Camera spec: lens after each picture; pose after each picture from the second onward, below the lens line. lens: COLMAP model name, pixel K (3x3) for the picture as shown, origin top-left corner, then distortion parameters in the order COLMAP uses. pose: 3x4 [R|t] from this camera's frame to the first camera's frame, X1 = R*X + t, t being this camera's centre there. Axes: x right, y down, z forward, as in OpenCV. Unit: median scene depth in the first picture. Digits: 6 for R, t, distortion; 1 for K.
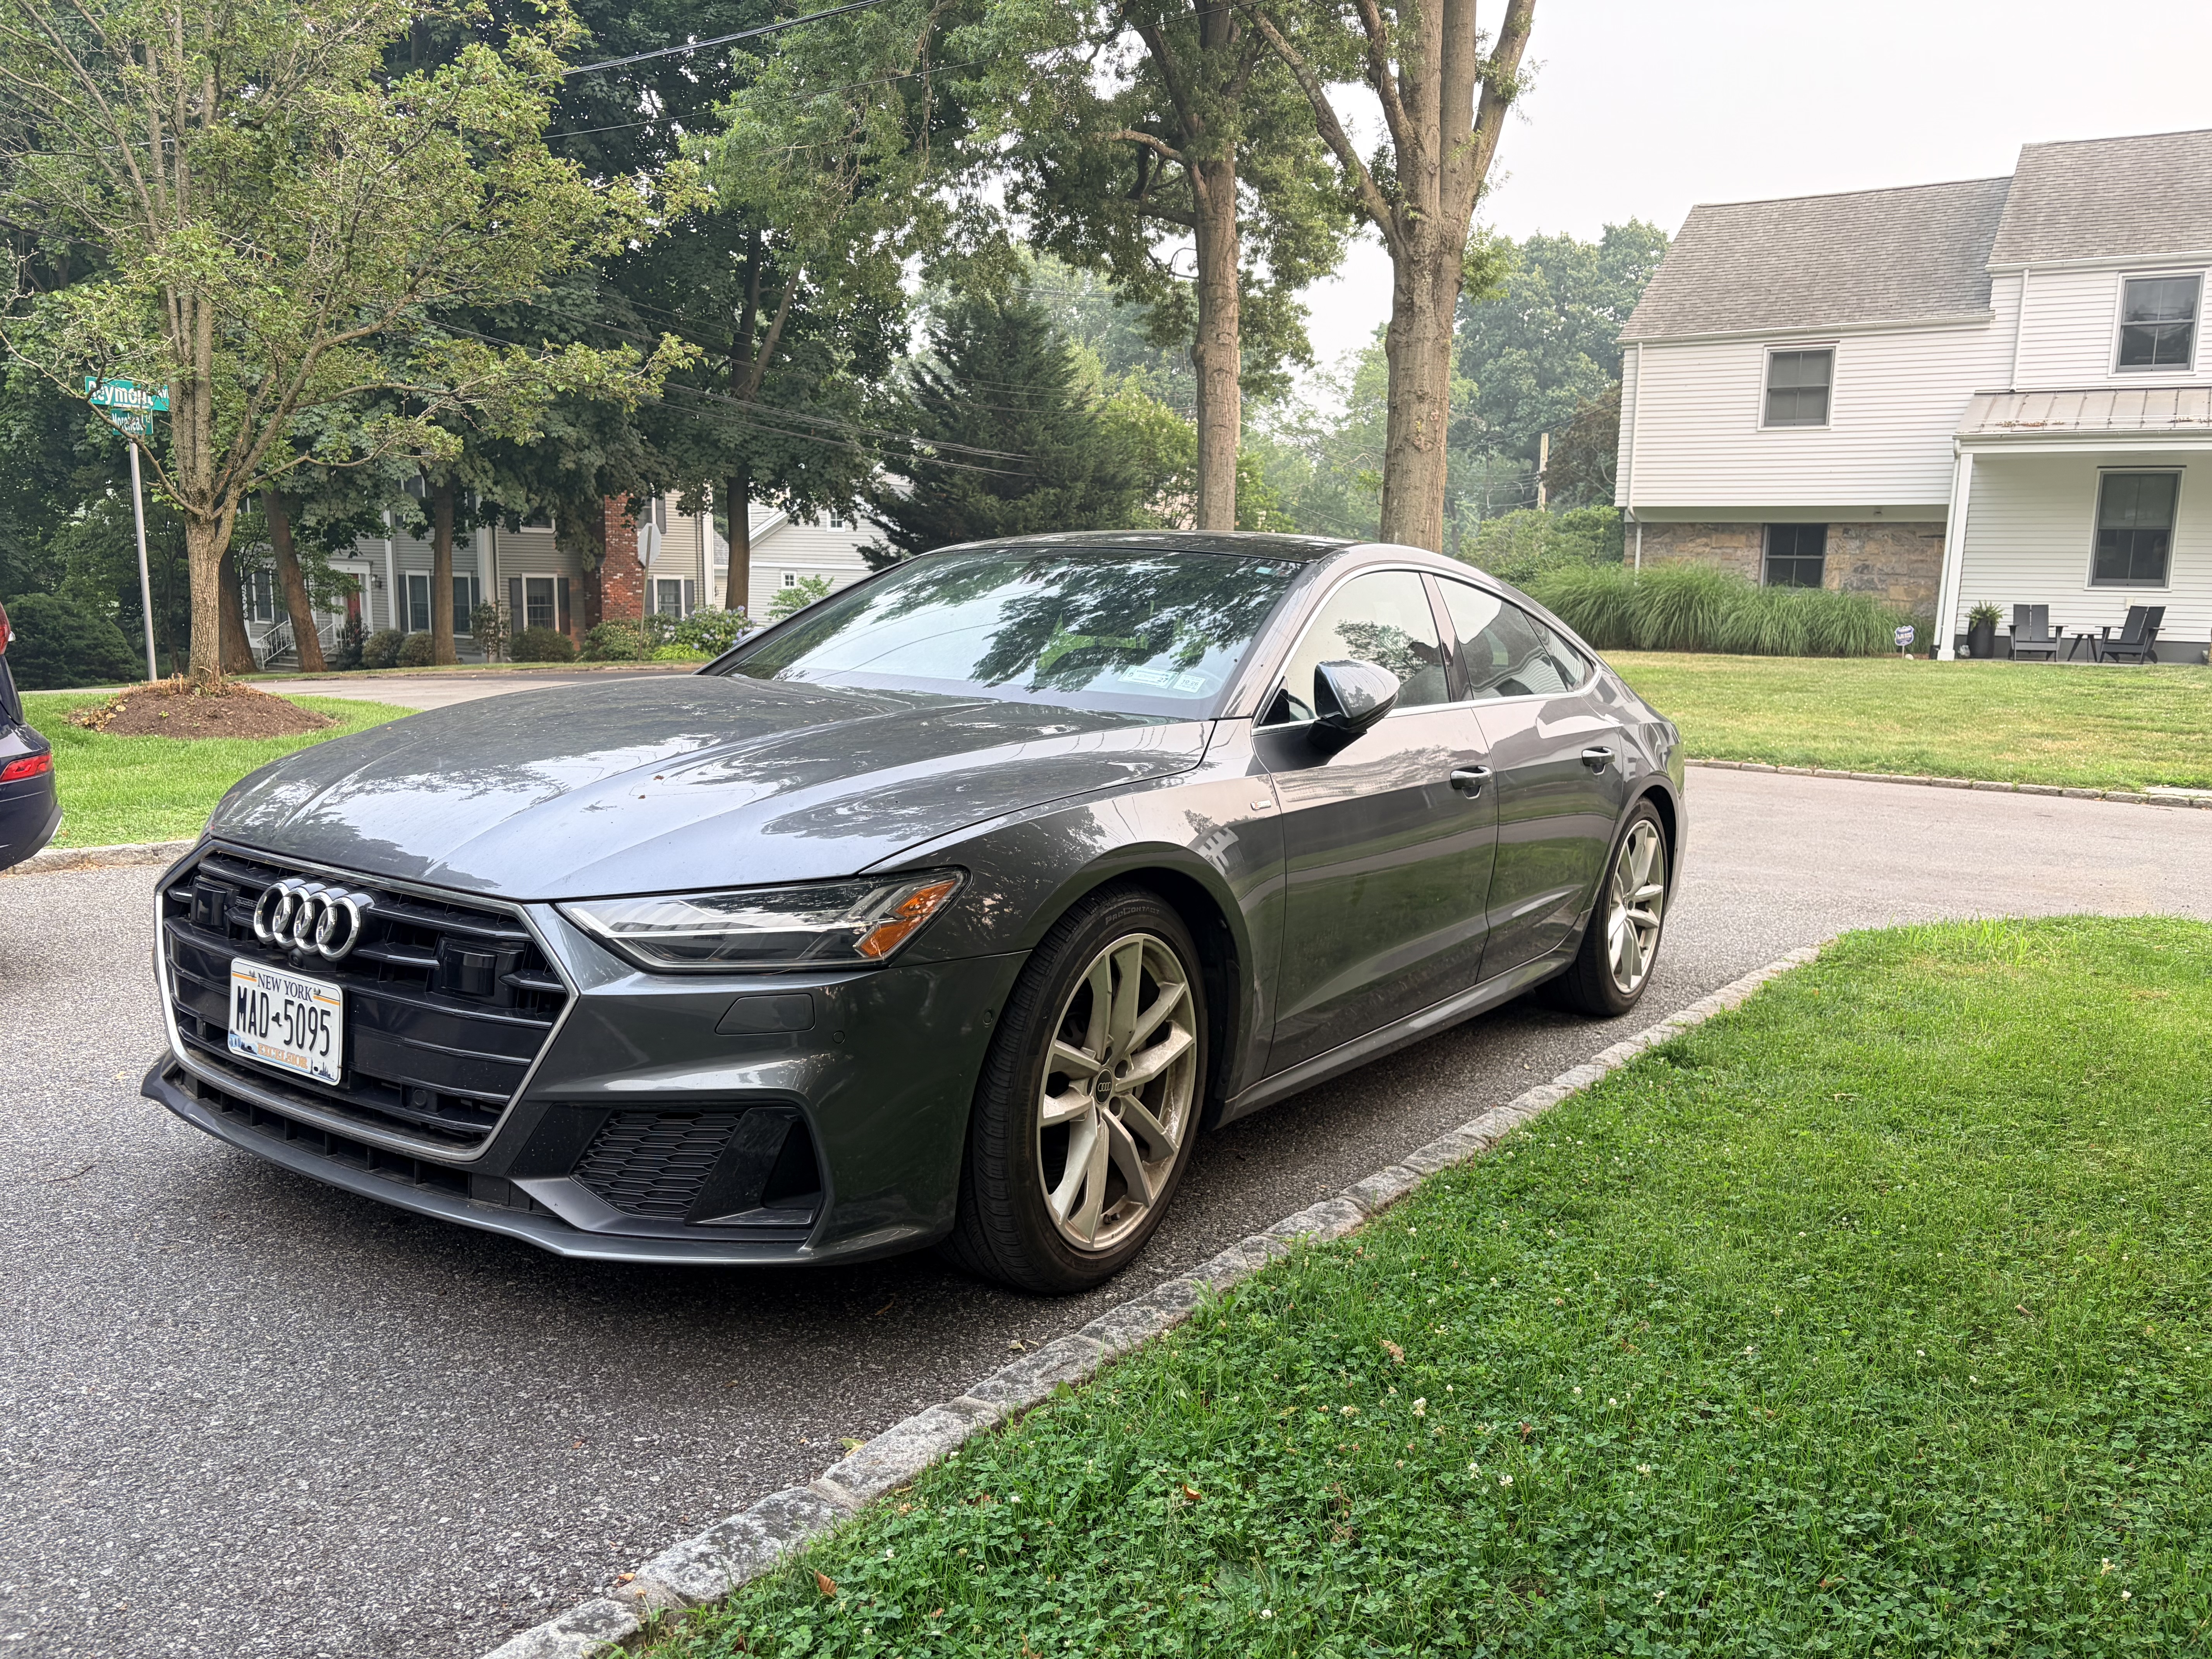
lens RADIAL K [[1676.5, 0, 1107.5], [0, 1676.5, 835.7], [0, 0, 1]] dist [0.026832, -0.000964]
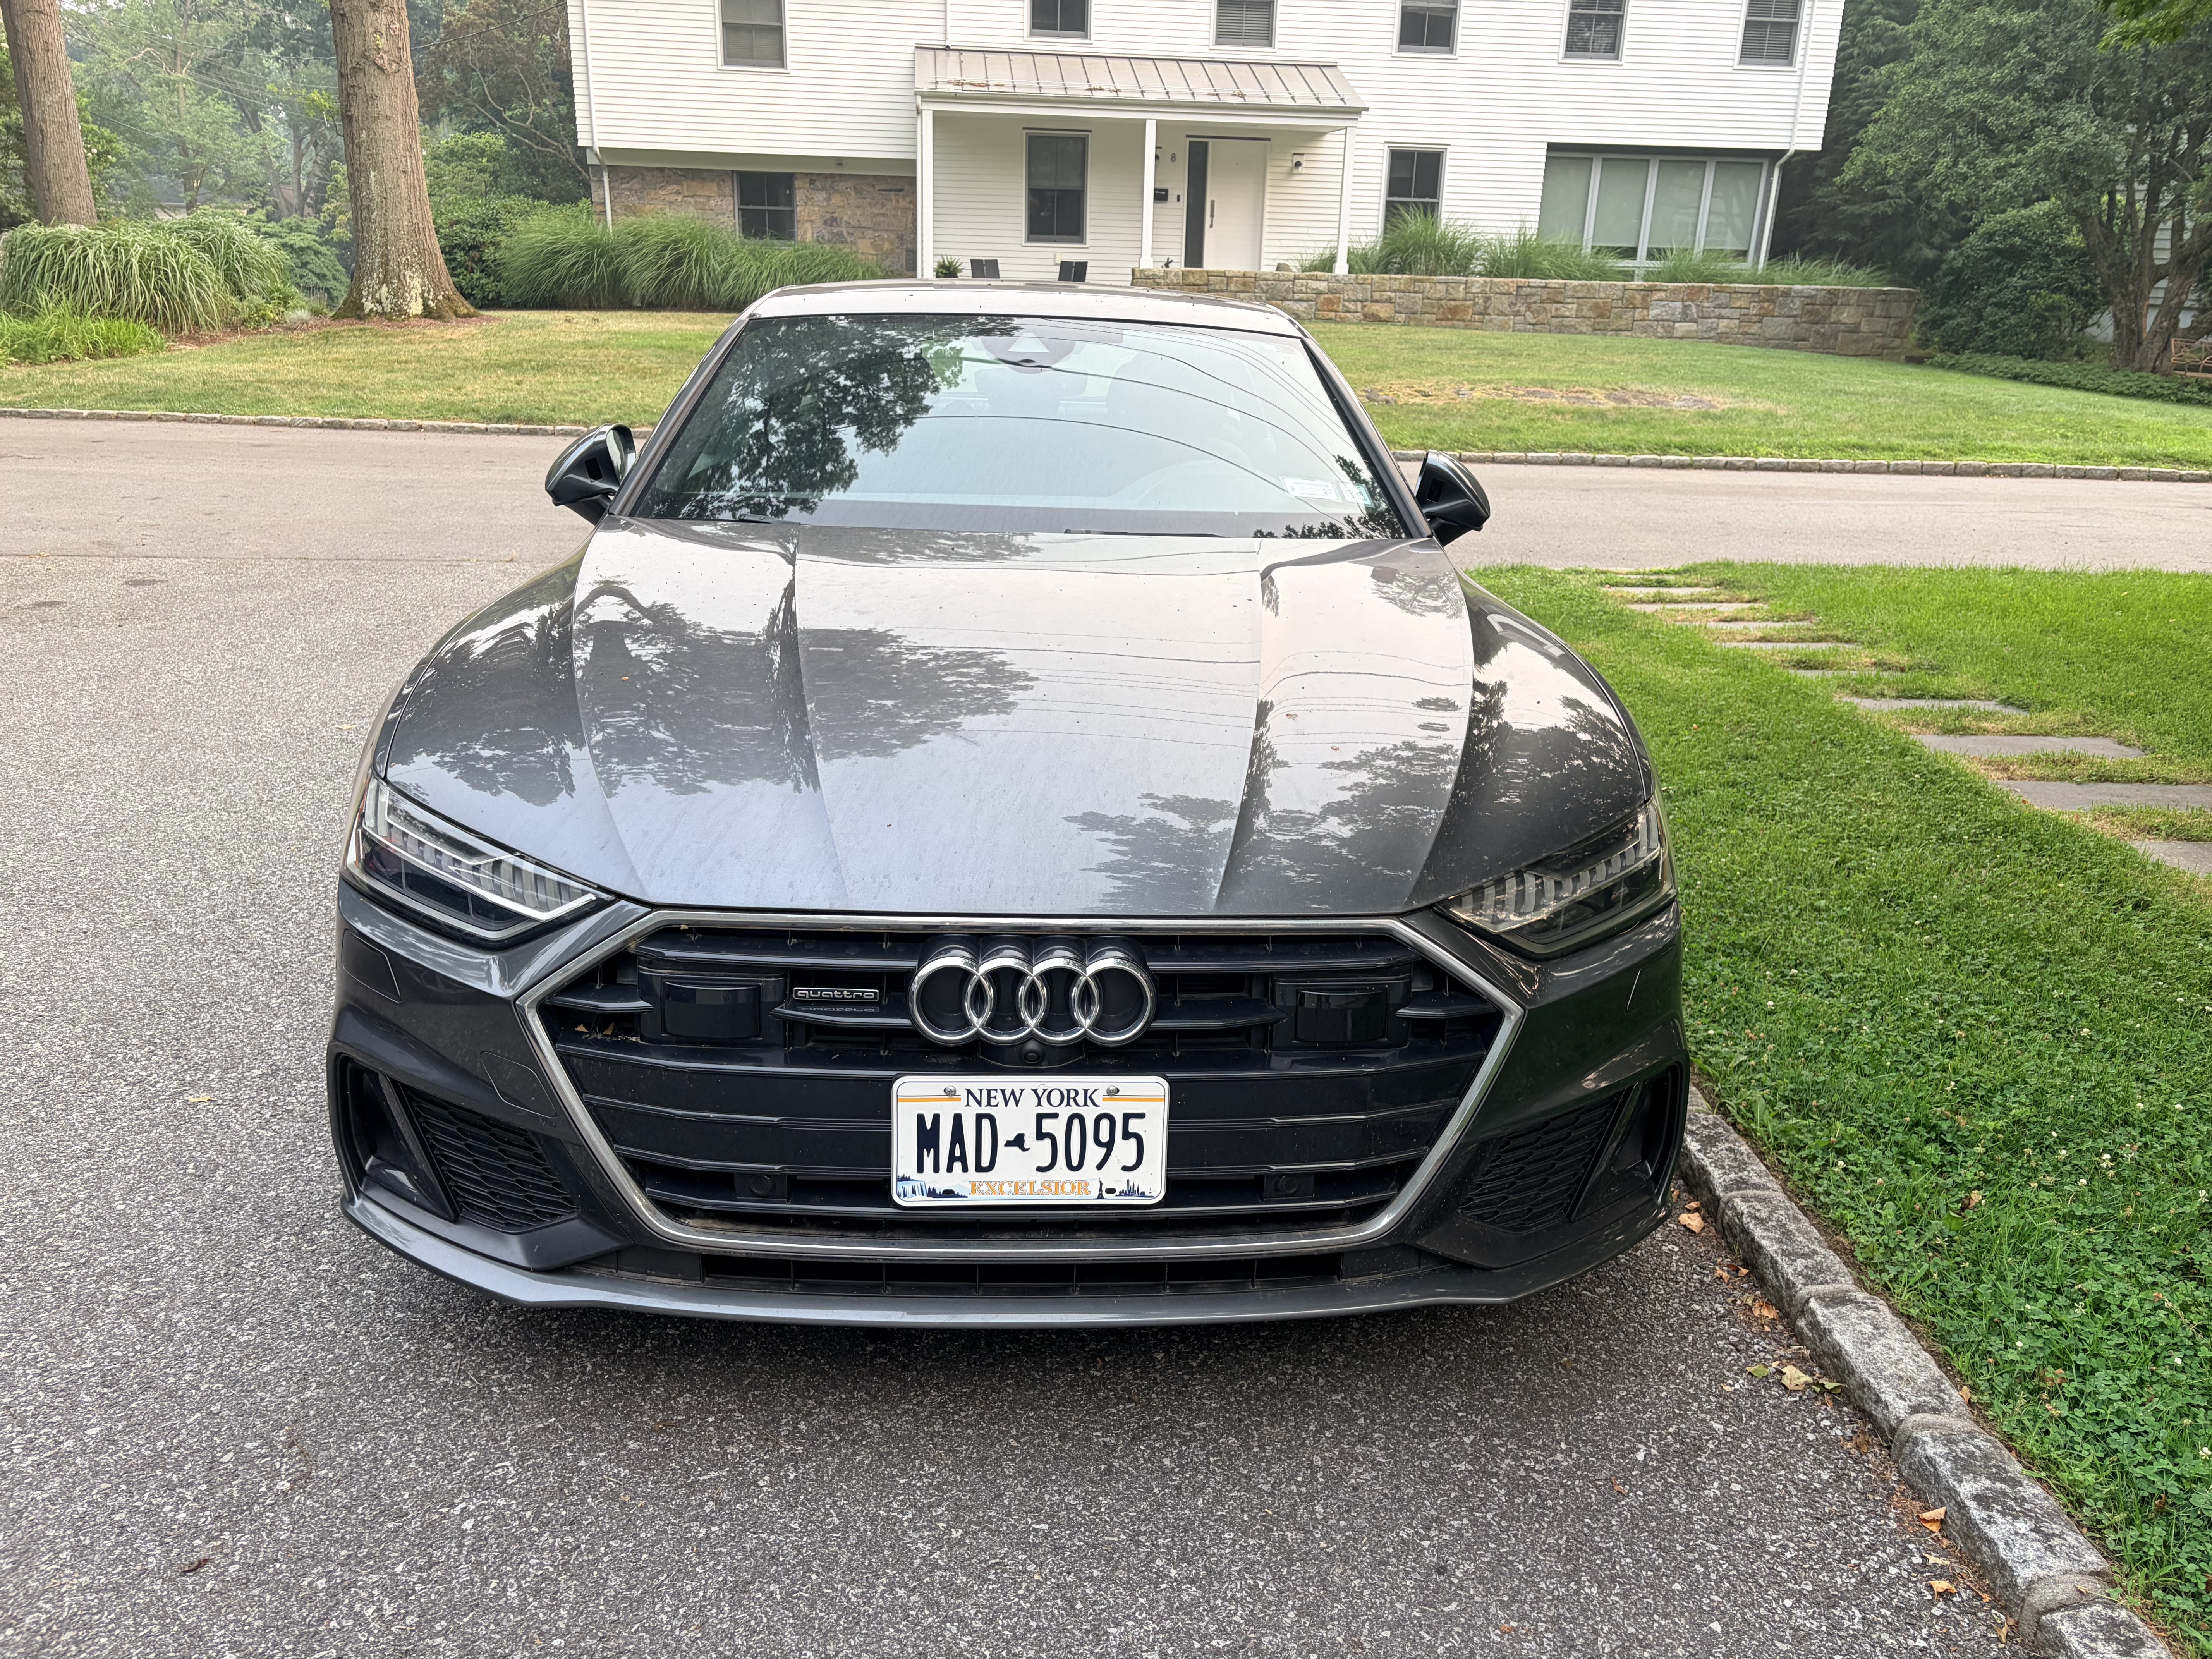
lens RADIAL K [[1676.5, 0, 1109.2], [0, 1676.5, 827.5], [0, 0, 1]] dist [0.026832, -0.000964]
pose [[0.791715, -0.201768, 0.576608, -0.095861], [0.082892, 0.970634, 0.225830, -0.020070], [-0.605240, -0.130997, 0.785191, 0.050050]]
